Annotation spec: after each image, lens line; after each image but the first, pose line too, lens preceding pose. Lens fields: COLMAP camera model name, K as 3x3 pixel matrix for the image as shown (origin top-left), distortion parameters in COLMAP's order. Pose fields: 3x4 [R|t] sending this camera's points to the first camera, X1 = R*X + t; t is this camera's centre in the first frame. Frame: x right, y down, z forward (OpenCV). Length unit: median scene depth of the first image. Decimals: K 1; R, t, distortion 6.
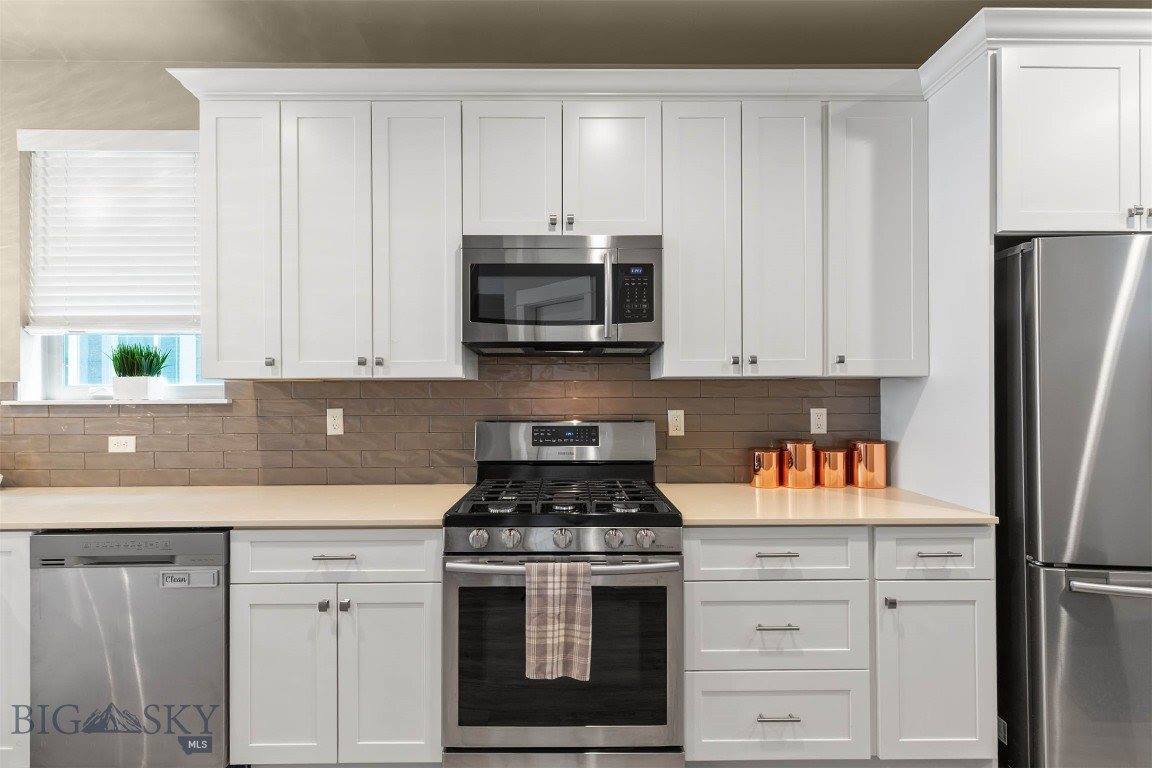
lens RADIAL K [[515.8, 0, 573.2], [0, 515.8, 389.0], [0, 0, 1]] dist [0.005483, 0.000013]
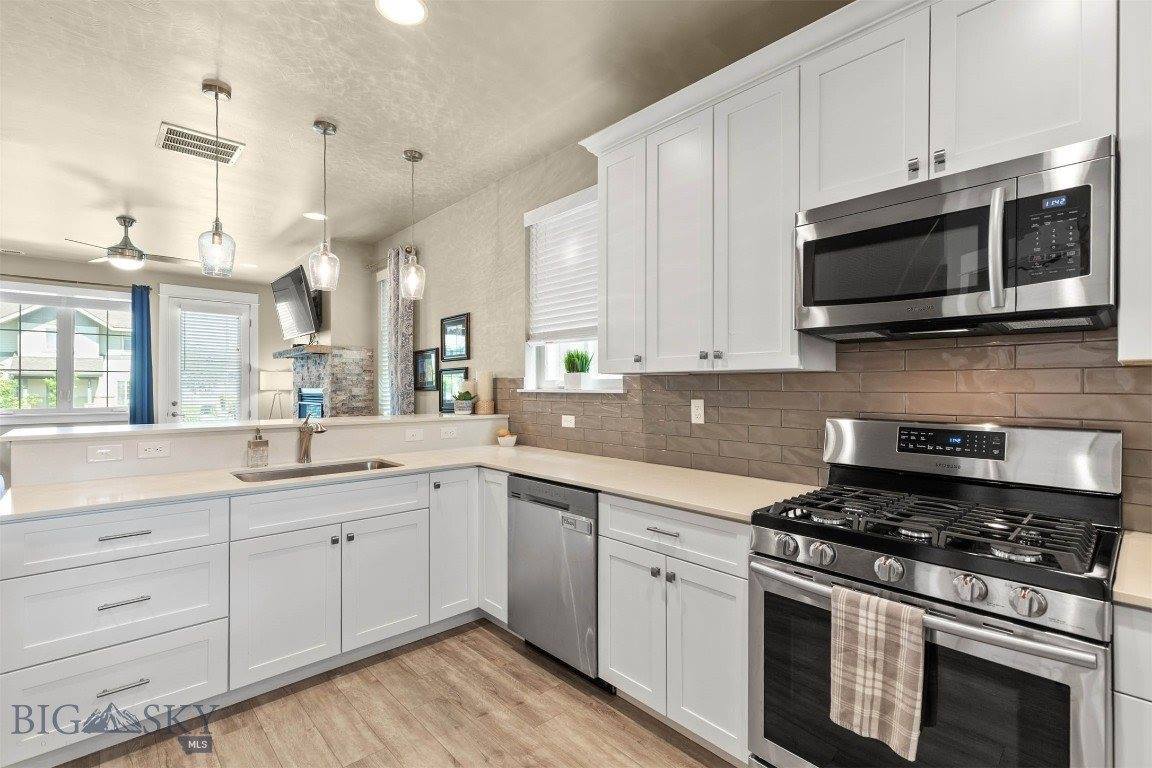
lens RADIAL K [[517.6, 0, 574.3], [0, 517.6, 386.7], [0, 0, 1]] dist [0.006088, -0.000407]
pose [[0.671786, 0.006057, -0.740720, 0.225681], [0.001000, 0.999958, 0.009084, 0.001220], [0.740744, -0.006843, 0.671752, 0.099118]]
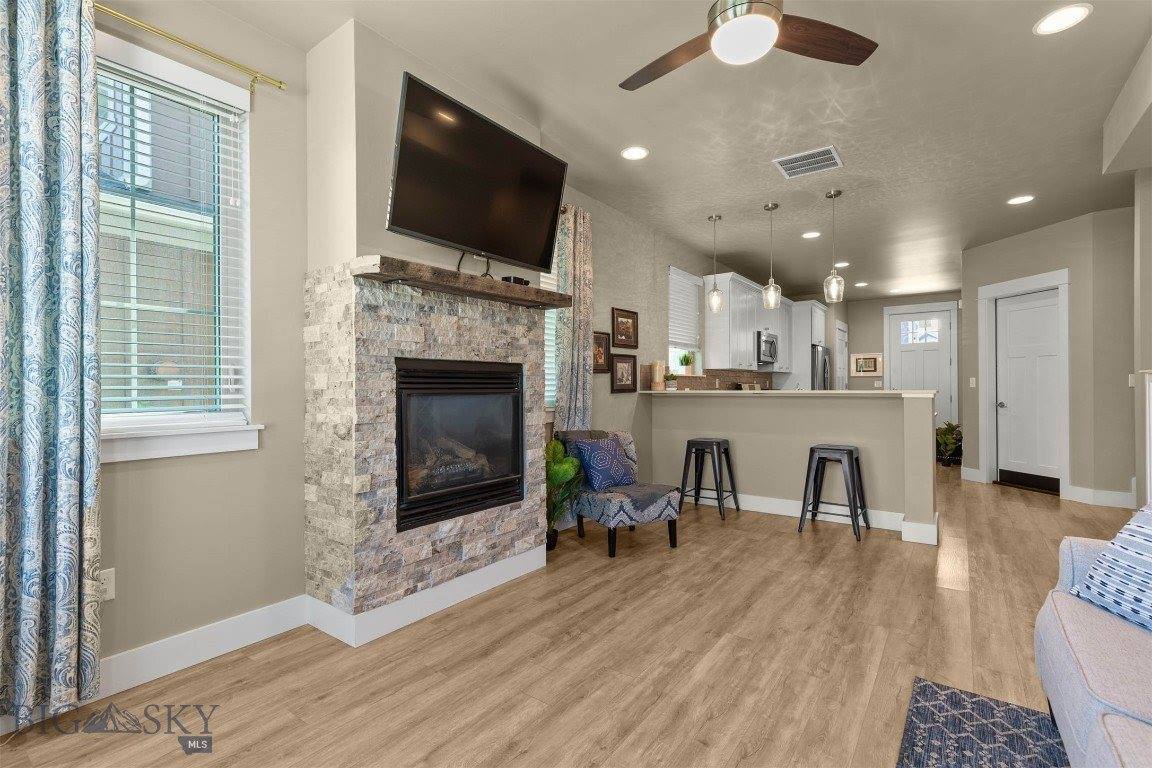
lens RADIAL K [[517.6, 0, 574.3], [0, 517.6, 386.7], [0, 0, 1]] dist [0.006088, -0.000407]
pose [[0.606461, 0.001751, 0.795112, -4.397628], [-0.004851, 0.999987, 0.001498, 0.110867], [-0.795099, -0.004766, 0.606461, -0.191314]]
